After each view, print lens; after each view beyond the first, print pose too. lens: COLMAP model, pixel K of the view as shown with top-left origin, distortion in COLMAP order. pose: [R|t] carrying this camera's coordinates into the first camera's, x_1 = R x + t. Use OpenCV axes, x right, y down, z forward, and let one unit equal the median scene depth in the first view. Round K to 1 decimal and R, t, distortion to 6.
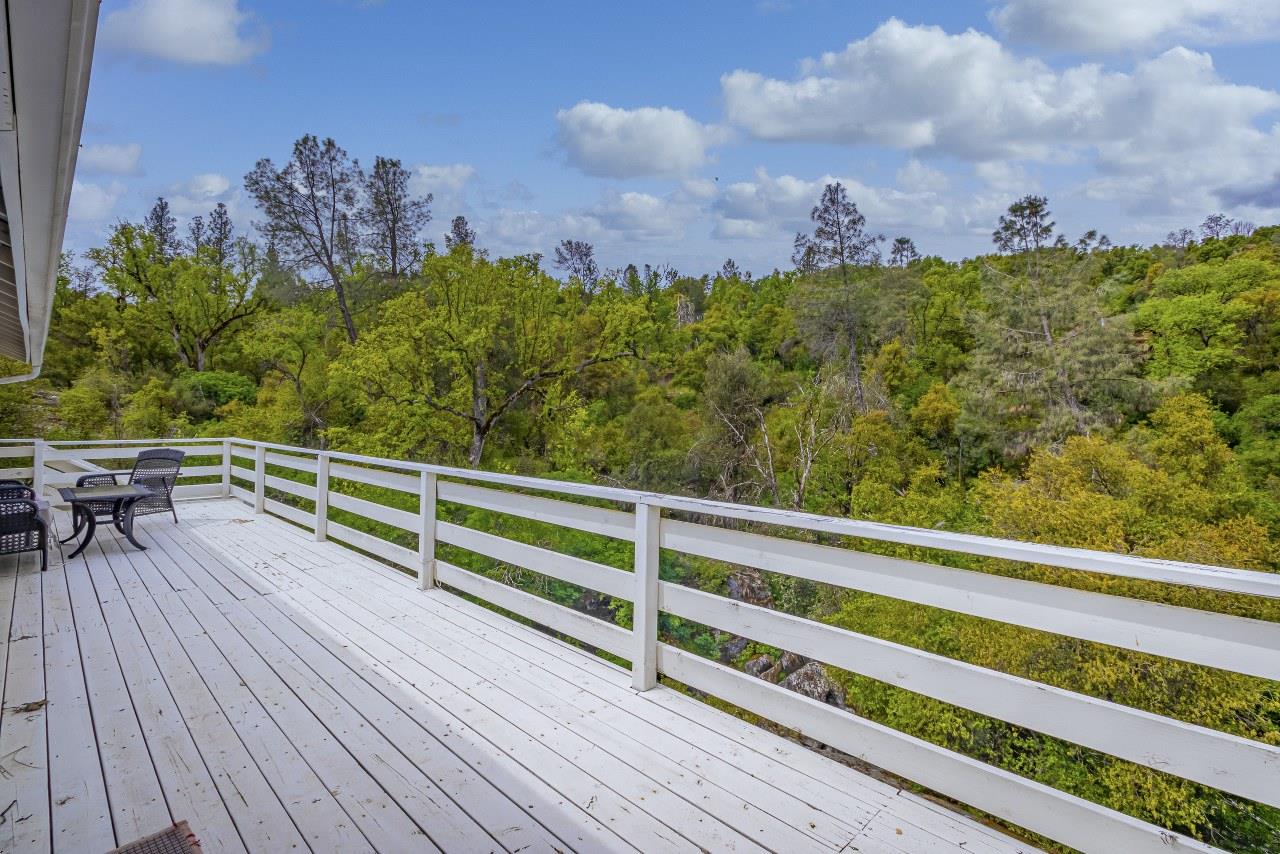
lens RADIAL K [[596.7, 0, 639.5], [0, 596.7, 419.4], [0, 0, 1]] dist [-0.000733, -0.003078]
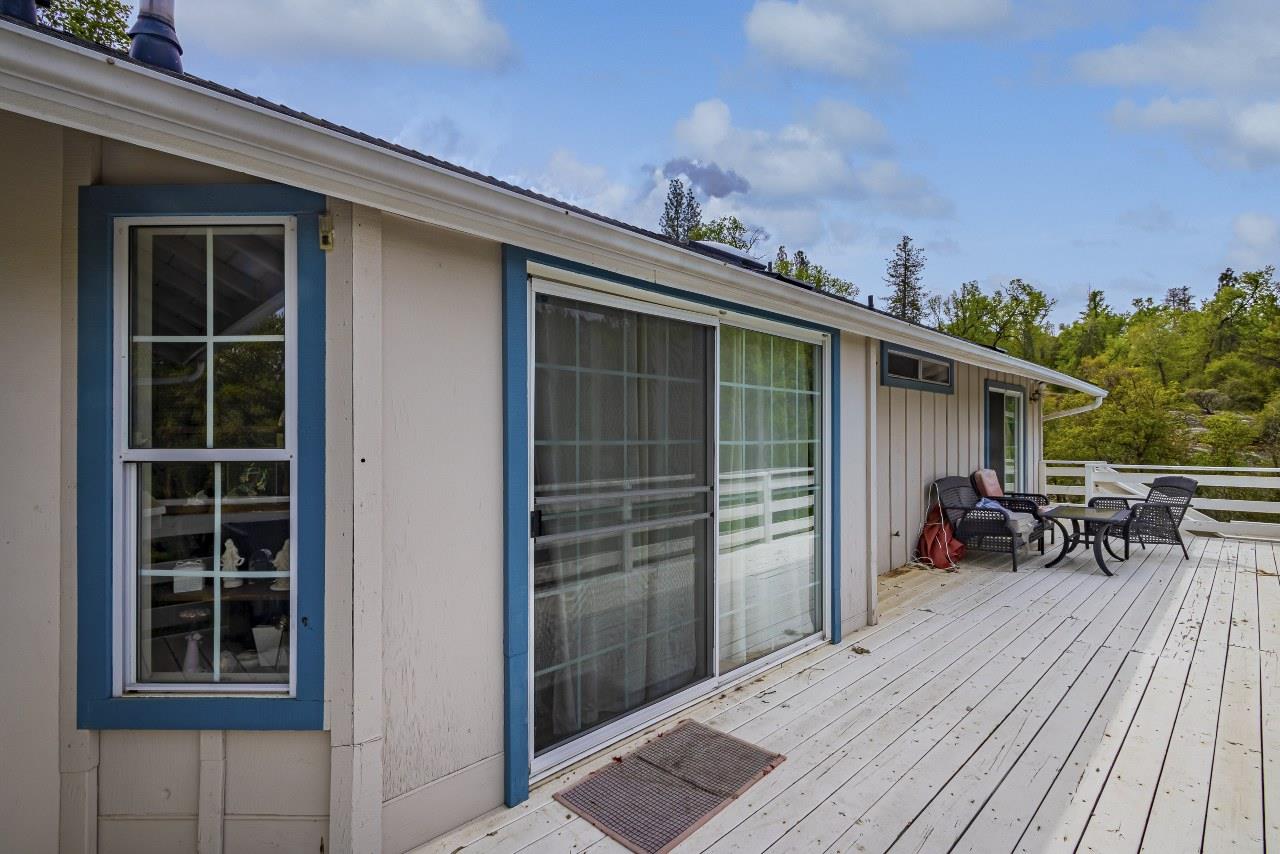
lens RADIAL K [[596.7, 0, 645.4], [0, 596.7, 435.4], [0, 0, 1]] dist [-0.000733, -0.003078]
pose [[-0.022141, -0.014122, -0.999655, 0.016997], [0.000350, 0.999900, -0.014133, -0.000146], [0.999755, -0.000663, -0.022134, 0.022651]]
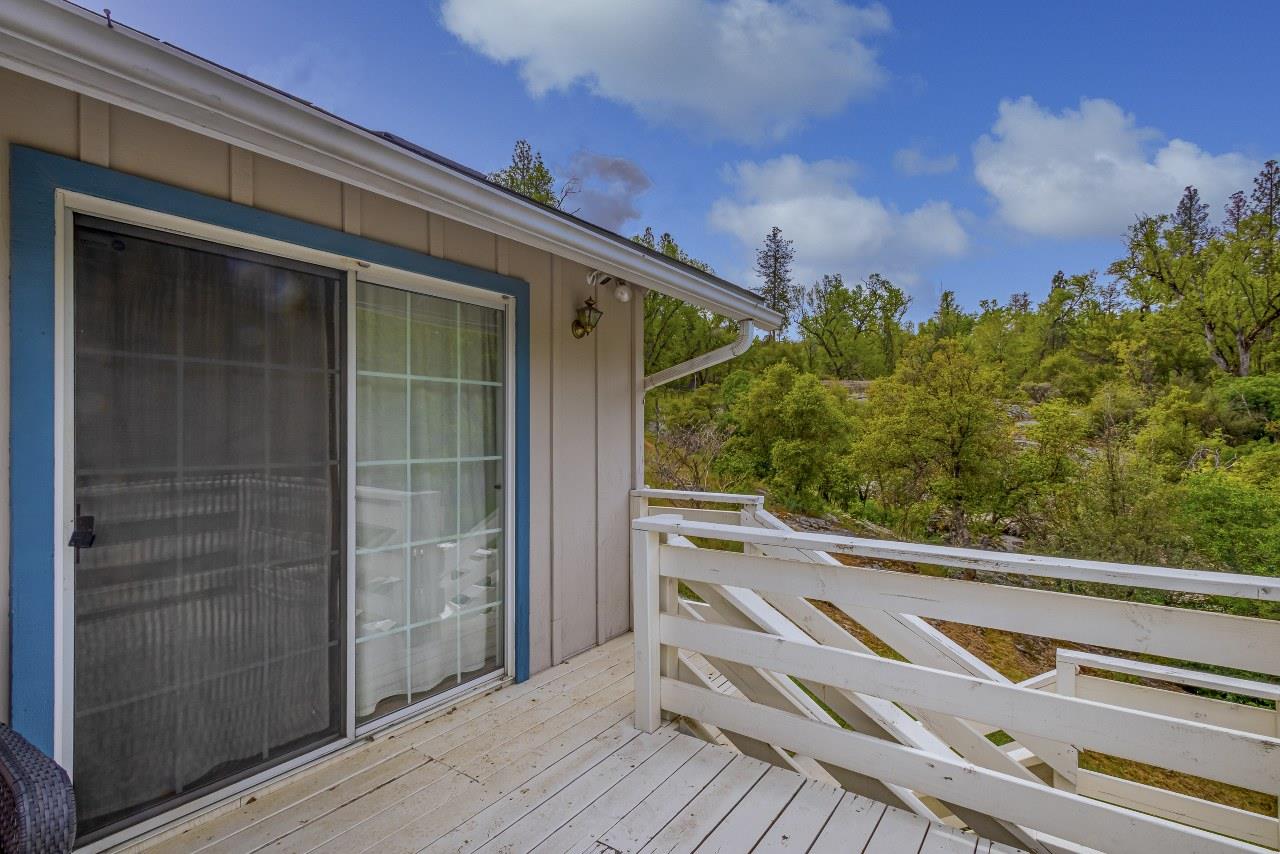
lens RADIAL K [[596.7, 0, 638.9], [0, 596.7, 422.3], [0, 0, 1]] dist [-0.000733, -0.003078]
pose [[0.138704, -0.019974, -0.990132, -0.082315], [-0.004988, 0.999770, -0.020867, -0.001381], [0.990321, 0.007833, 0.138572, 0.115649]]
